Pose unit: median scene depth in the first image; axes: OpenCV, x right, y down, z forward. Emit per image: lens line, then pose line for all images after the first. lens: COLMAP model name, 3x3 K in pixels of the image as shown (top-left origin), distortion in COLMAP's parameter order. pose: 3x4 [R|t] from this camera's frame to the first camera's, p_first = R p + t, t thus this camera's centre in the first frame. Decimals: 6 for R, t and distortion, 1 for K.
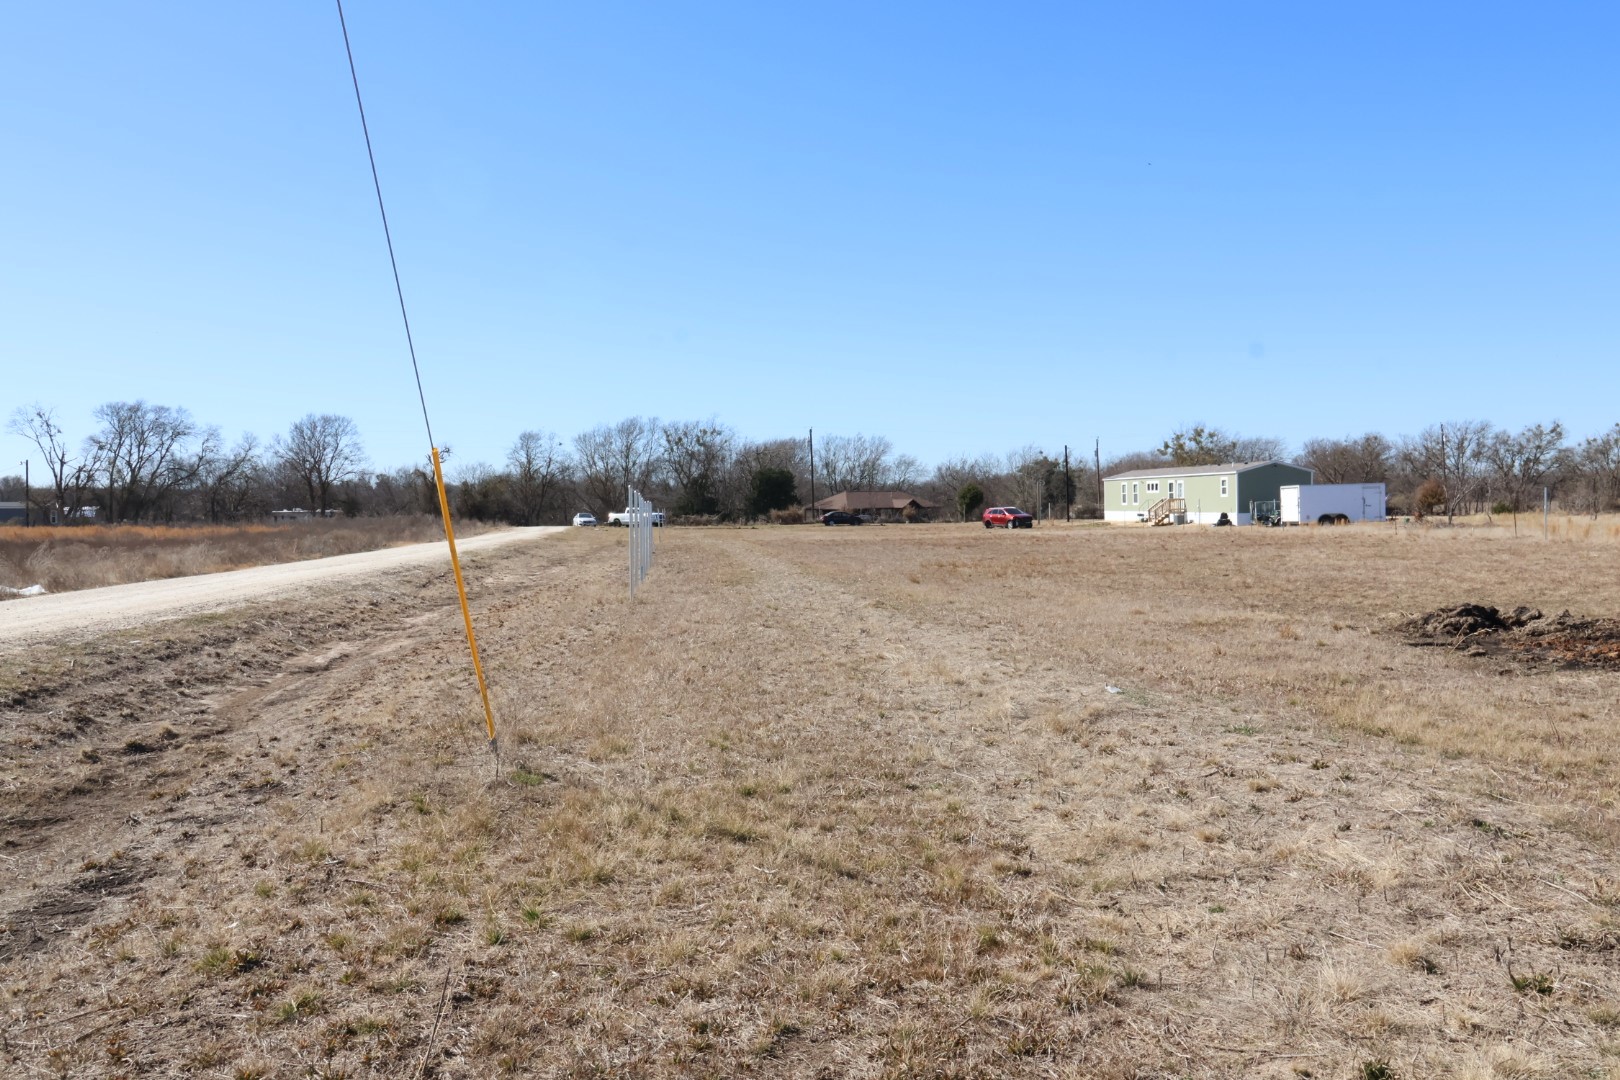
lens RADIAL K [[1338.2, 0, 823.0], [0, 1338.2, 541.6], [0, 0, 1]] dist [0.013205, 0.003317]
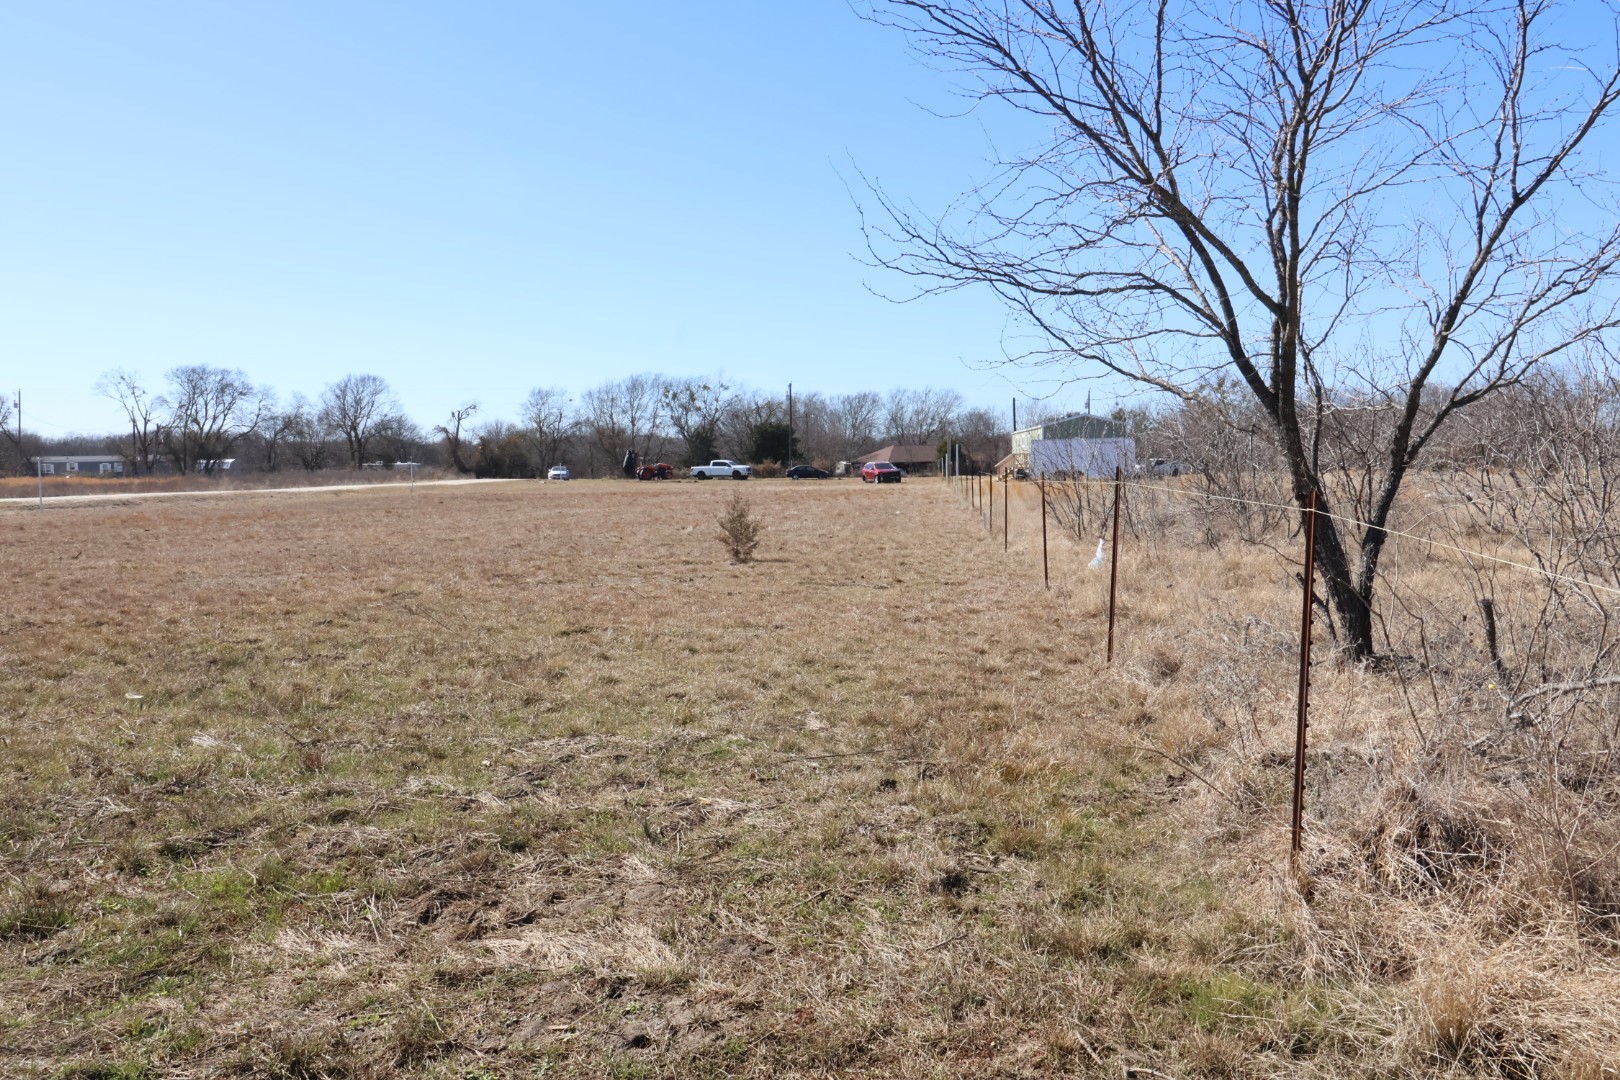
lens RADIAL K [[1338.2, 0, 805.6], [0, 1338.2, 539.0], [0, 0, 1]] dist [0.013205, 0.003317]
pose [[0.981871, 0.012431, -0.189145, 0.188846], [-0.005934, 0.999374, 0.034879, -0.001980], [0.189460, -0.033125, 0.981330, -0.002979]]
